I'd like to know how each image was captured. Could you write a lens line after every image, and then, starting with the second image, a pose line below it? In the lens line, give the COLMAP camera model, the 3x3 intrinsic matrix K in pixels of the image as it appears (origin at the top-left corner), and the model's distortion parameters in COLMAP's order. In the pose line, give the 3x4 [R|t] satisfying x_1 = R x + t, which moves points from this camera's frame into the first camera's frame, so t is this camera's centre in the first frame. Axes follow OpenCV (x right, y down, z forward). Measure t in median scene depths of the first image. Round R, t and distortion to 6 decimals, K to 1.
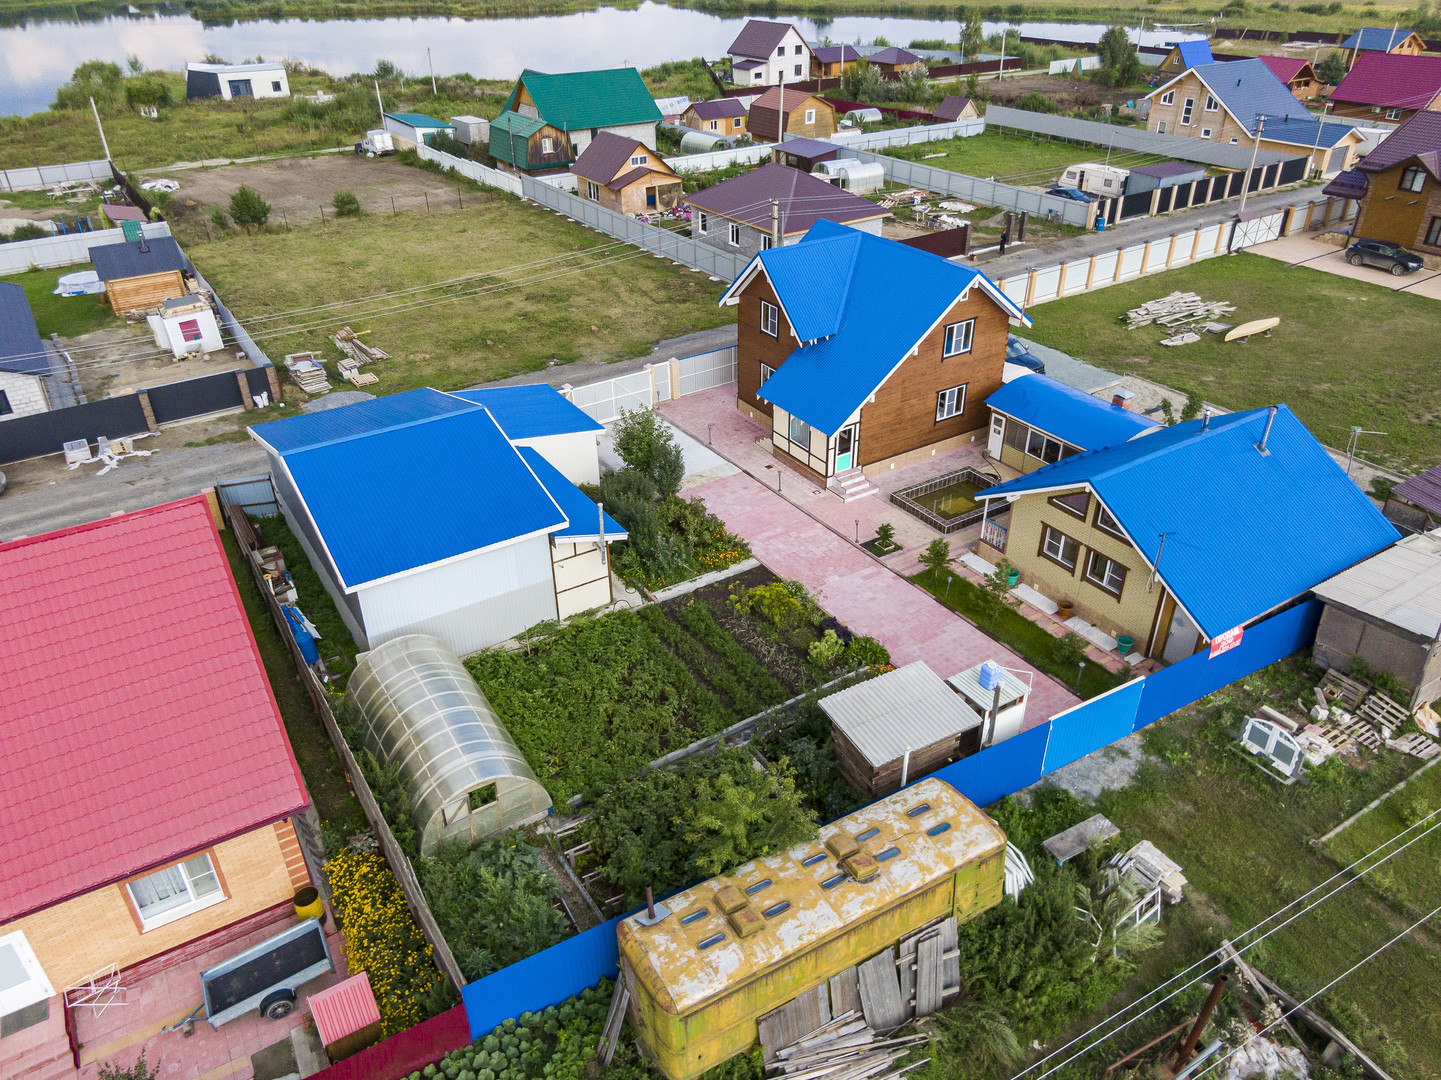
lens RADIAL K [[1021.7, 0, 720.5], [0, 1021.7, 540.0], [0, 0, 1]] dist [0.002256, -0.000959]
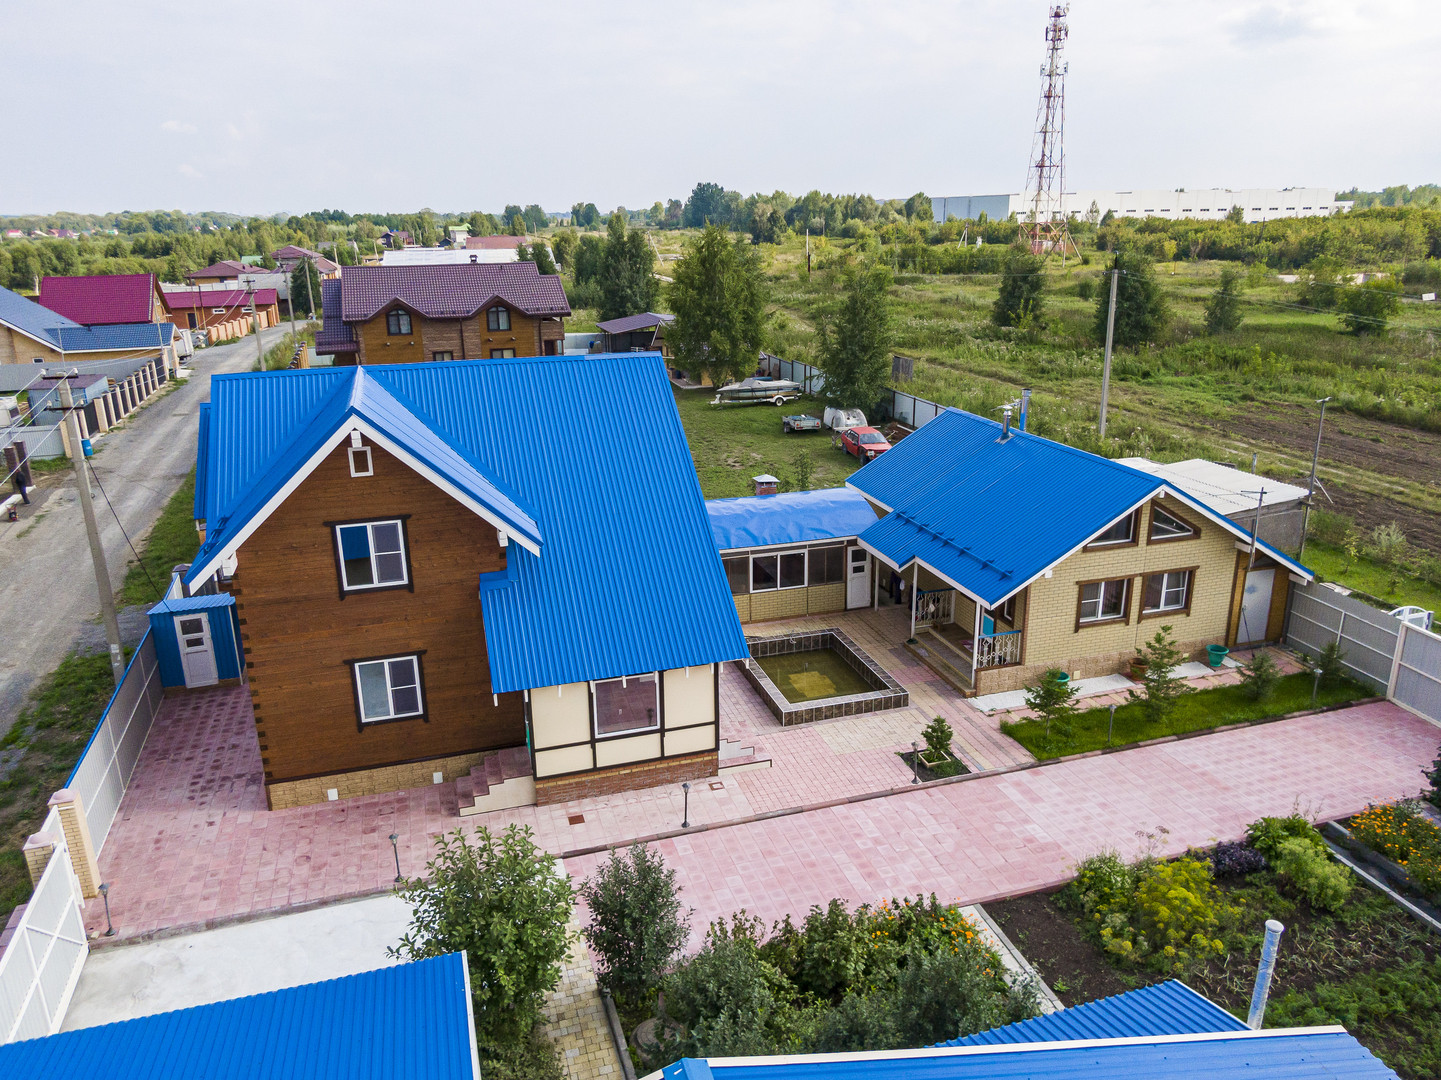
lens RADIAL K [[1034.7, 0, 712.5], [0, 1034.7, 514.1], [0, 0, 1]] dist [0.022074, -0.037664]
pose [[0.278107, -0.260830, 0.924459, -0.342878], [0.511009, 0.855107, 0.087535, -0.206122], [-0.813343, 0.448063, 0.371097, 0.742651]]
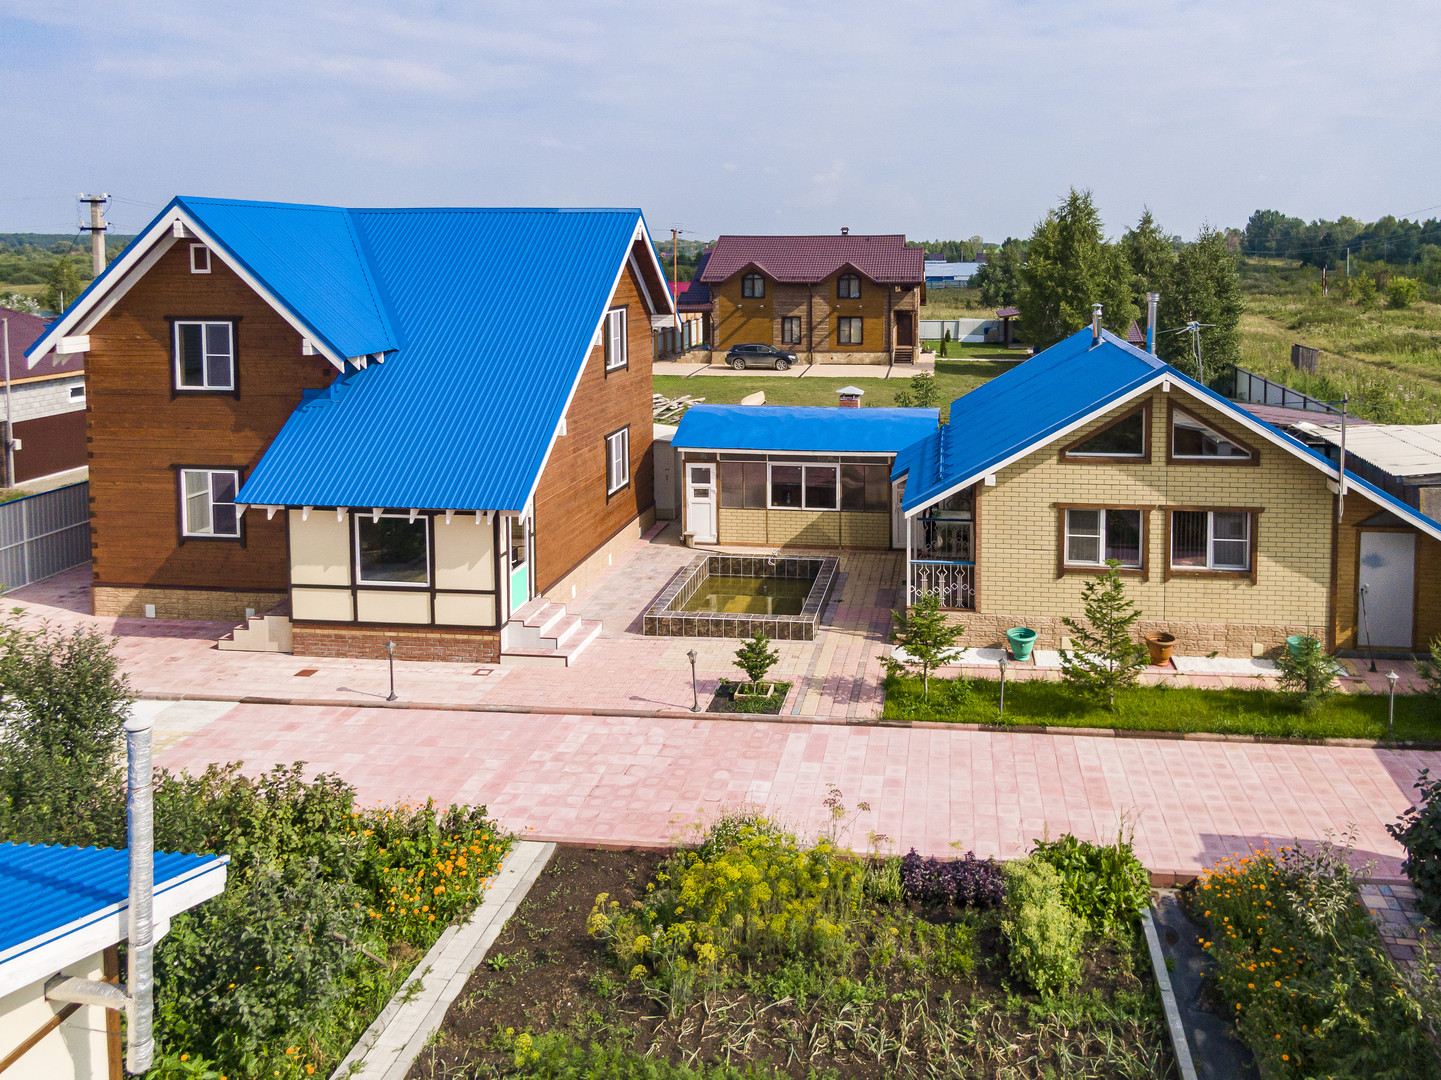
lens RADIAL K [[1081.5, 0, 841.2], [0, 1081.5, 316.9], [0, 0, 1]] dist [0.007779, -0.006728]
pose [[0.626067, -0.035070, 0.778980, -0.150334], [0.398678, 0.872942, -0.281118, 0.008737], [-0.670146, 0.486561, 0.560503, 0.580093]]
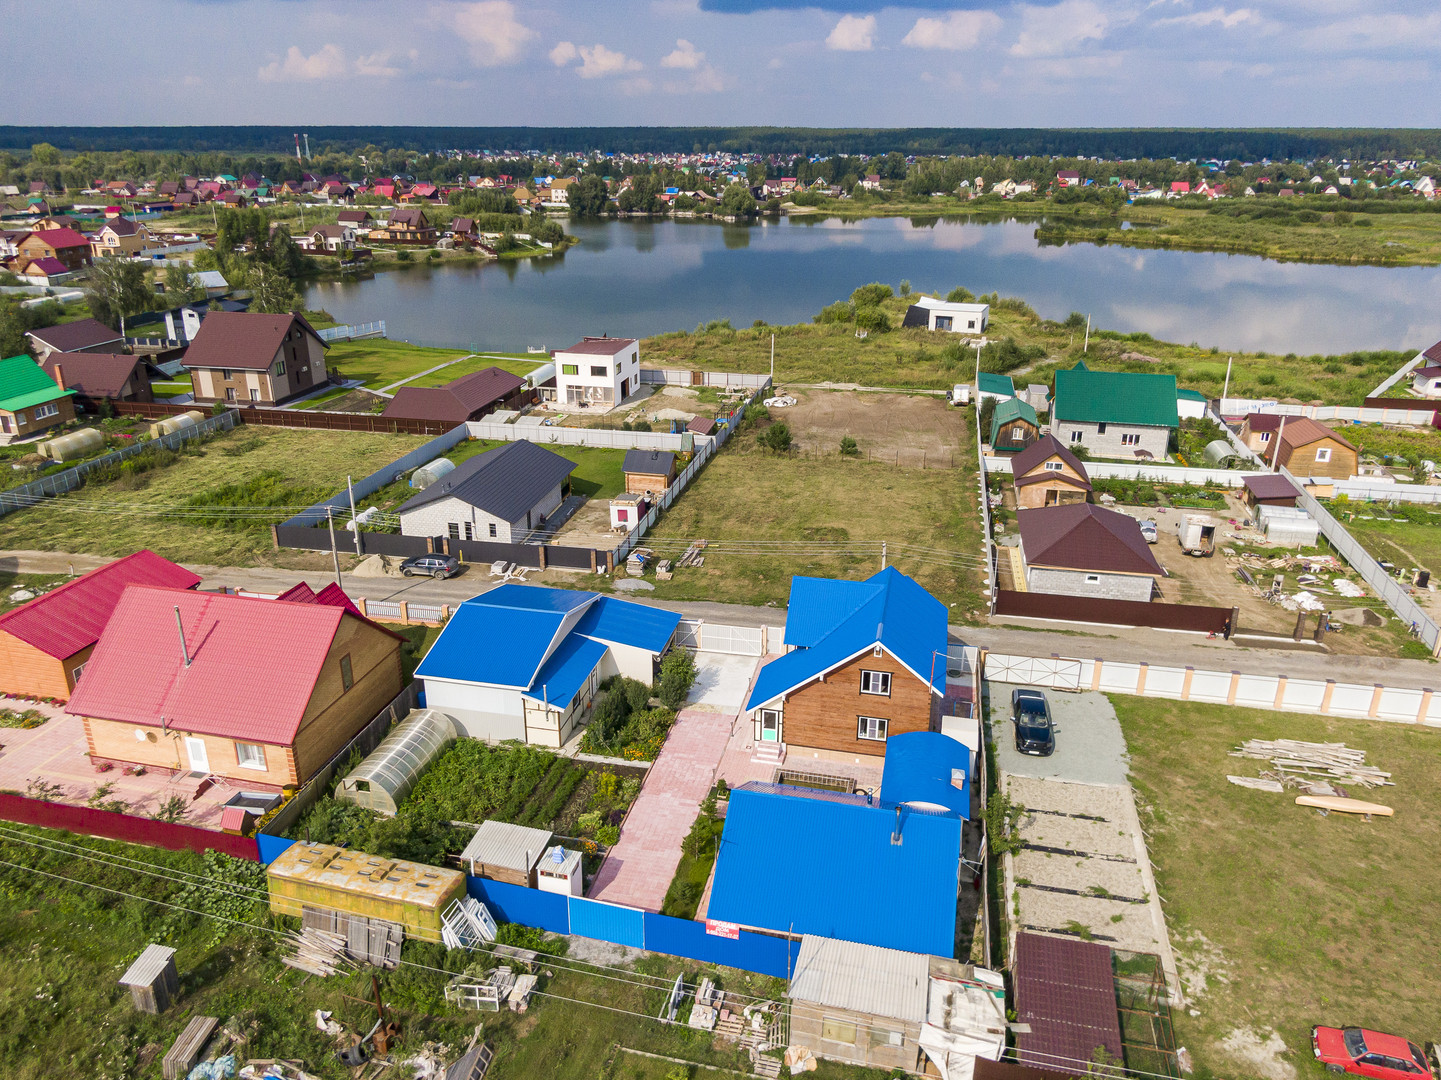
lens RADIAL K [[1044.3, 0, 720.5], [0, 1044.3, 540.0], [0, 0, 1]] dist [0.024480, -0.000194]
pose [[0.703441, 0.271504, -0.656854, 0.919307], [-0.378213, 0.925445, -0.022513, -0.260324], [0.601770, 0.264267, 0.753682, -0.174915]]
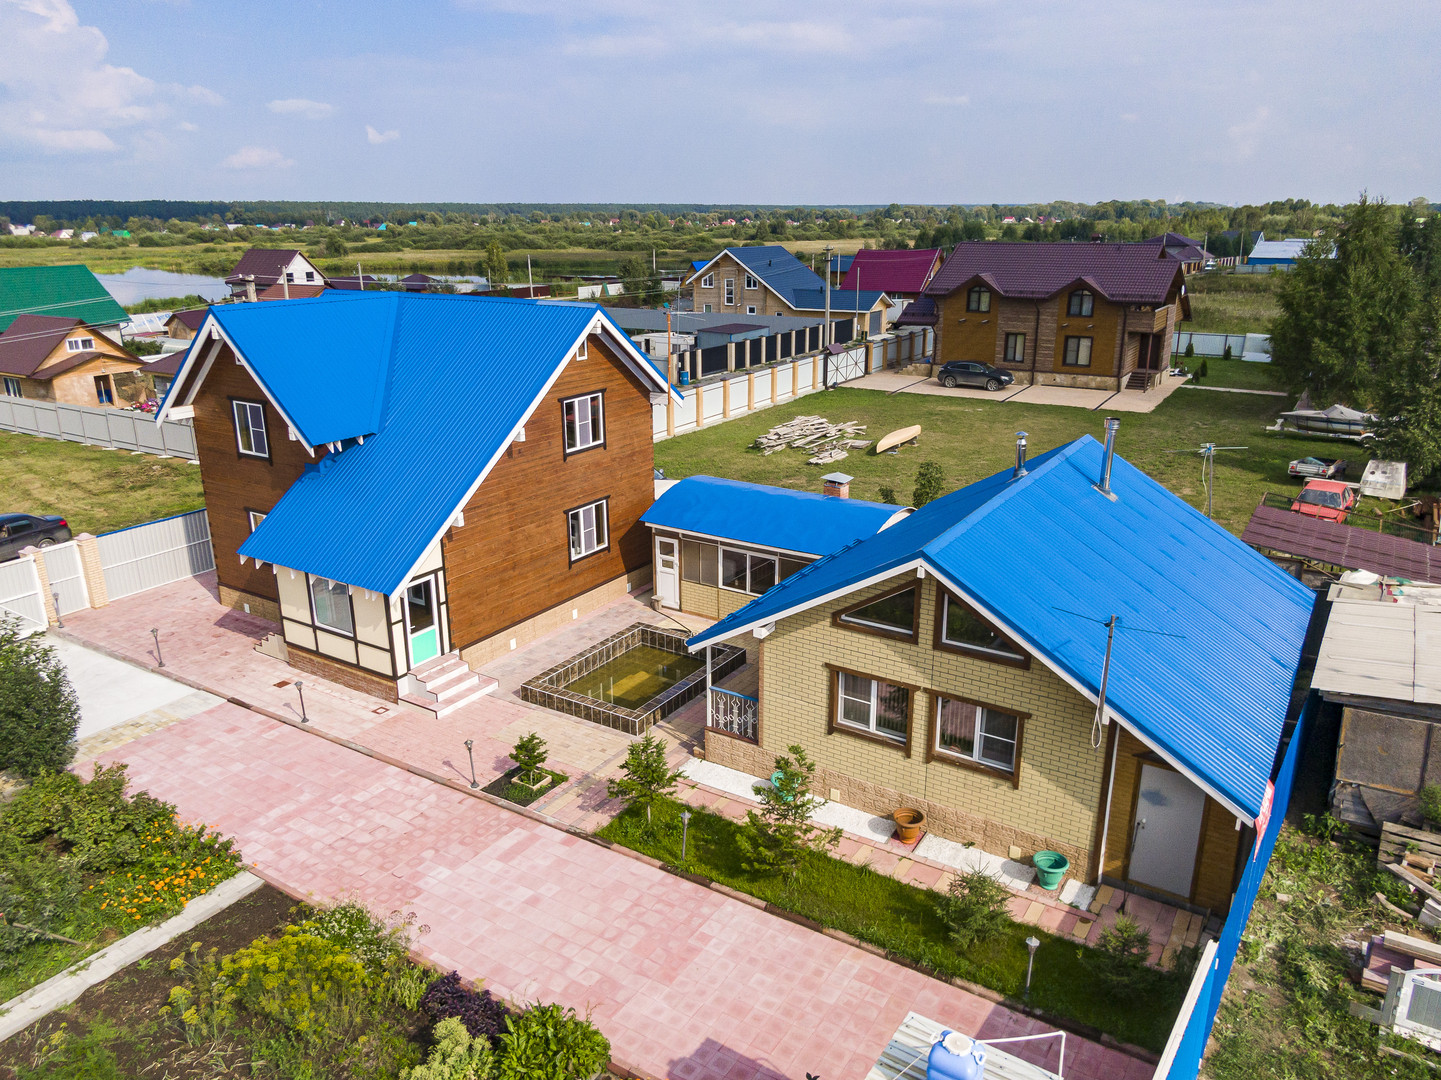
lens RADIAL K [[1021.7, 0, 720.5], [0, 1021.7, 540.0], [0, 0, 1]] dist [0.002256, -0.000959]
pose [[0.907735, -0.119374, 0.402202, 0.051194], [0.212366, 0.957516, -0.195101, 0.009059], [-0.361825, 0.262514, 0.894522, 0.437243]]
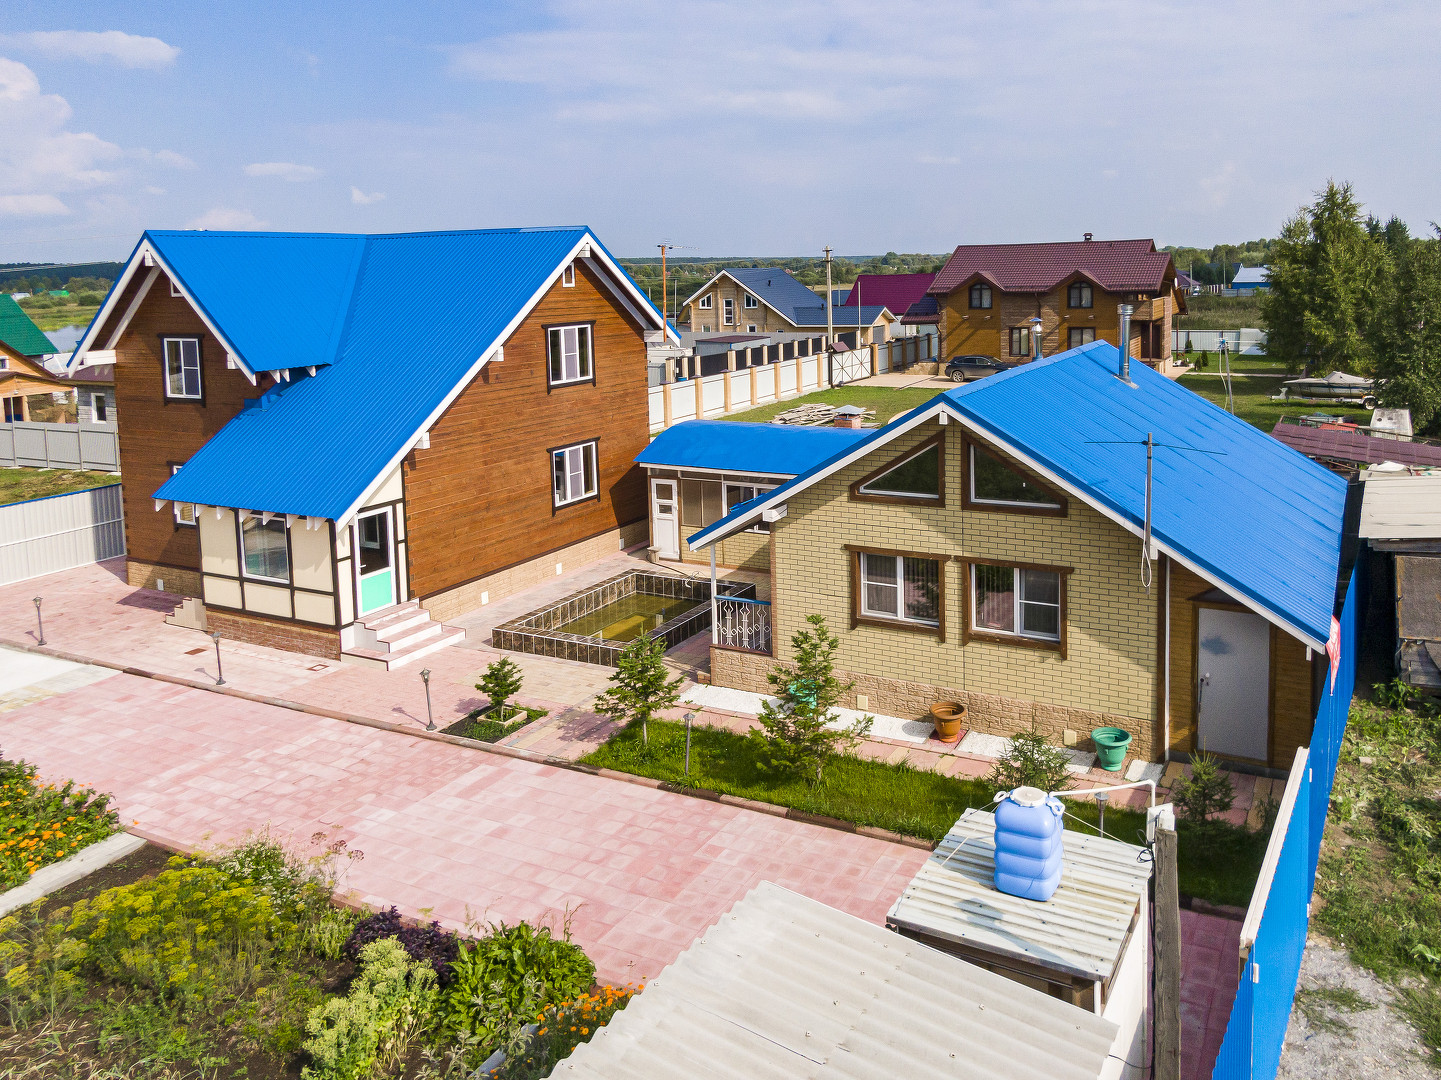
lens RADIAL K [[1071.7, 0, 849.3], [0, 1071.7, 371.2], [0, 0, 1]] dist [0.012013, -0.009489]
pose [[0.850351, -0.057567, 0.523058, 0.053120], [0.282971, 0.888071, -0.362295, 0.071494], [-0.443656, 0.456088, 0.771462, 0.477951]]
